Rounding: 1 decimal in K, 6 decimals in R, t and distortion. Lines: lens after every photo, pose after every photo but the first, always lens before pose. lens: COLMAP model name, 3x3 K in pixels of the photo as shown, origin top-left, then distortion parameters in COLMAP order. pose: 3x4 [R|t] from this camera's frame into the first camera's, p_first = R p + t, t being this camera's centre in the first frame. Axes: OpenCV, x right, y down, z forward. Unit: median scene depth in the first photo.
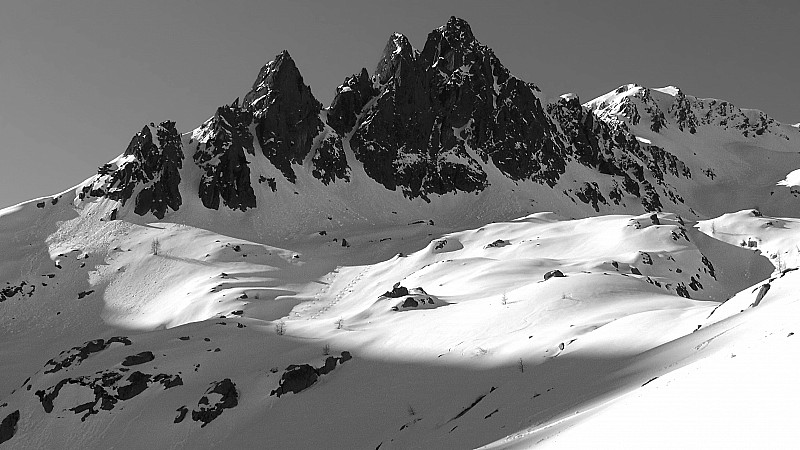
lens RADIAL K [[1433.3, 0, 415.0], [0, 1433.3, 223.1], [0, 0, 1]] dist [0.175751, 0.068751]
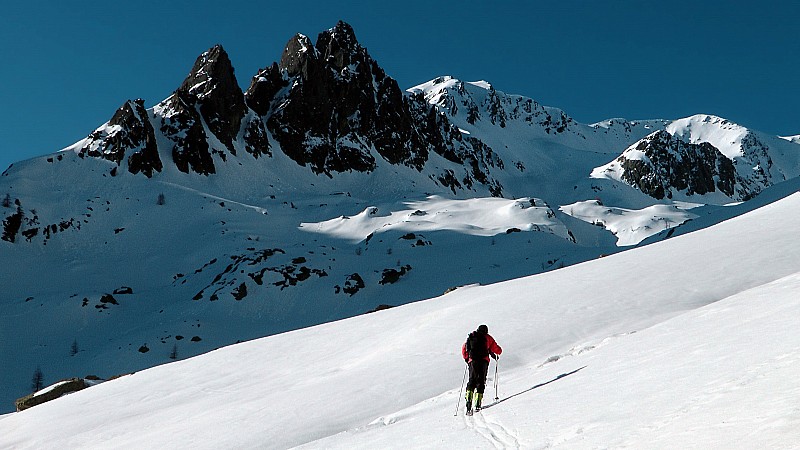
lens RADIAL K [[1562.5, 0, 400.0], [0, 1562.5, 225.0], [0, 0, 1]] dist [0.312663, 0.046822]
pose [[0.986206, 0.062257, 0.153367, -0.134340], [-0.064626, 0.997854, 0.010506, 0.007960], [-0.152384, -0.020272, 0.988113, -0.339230]]
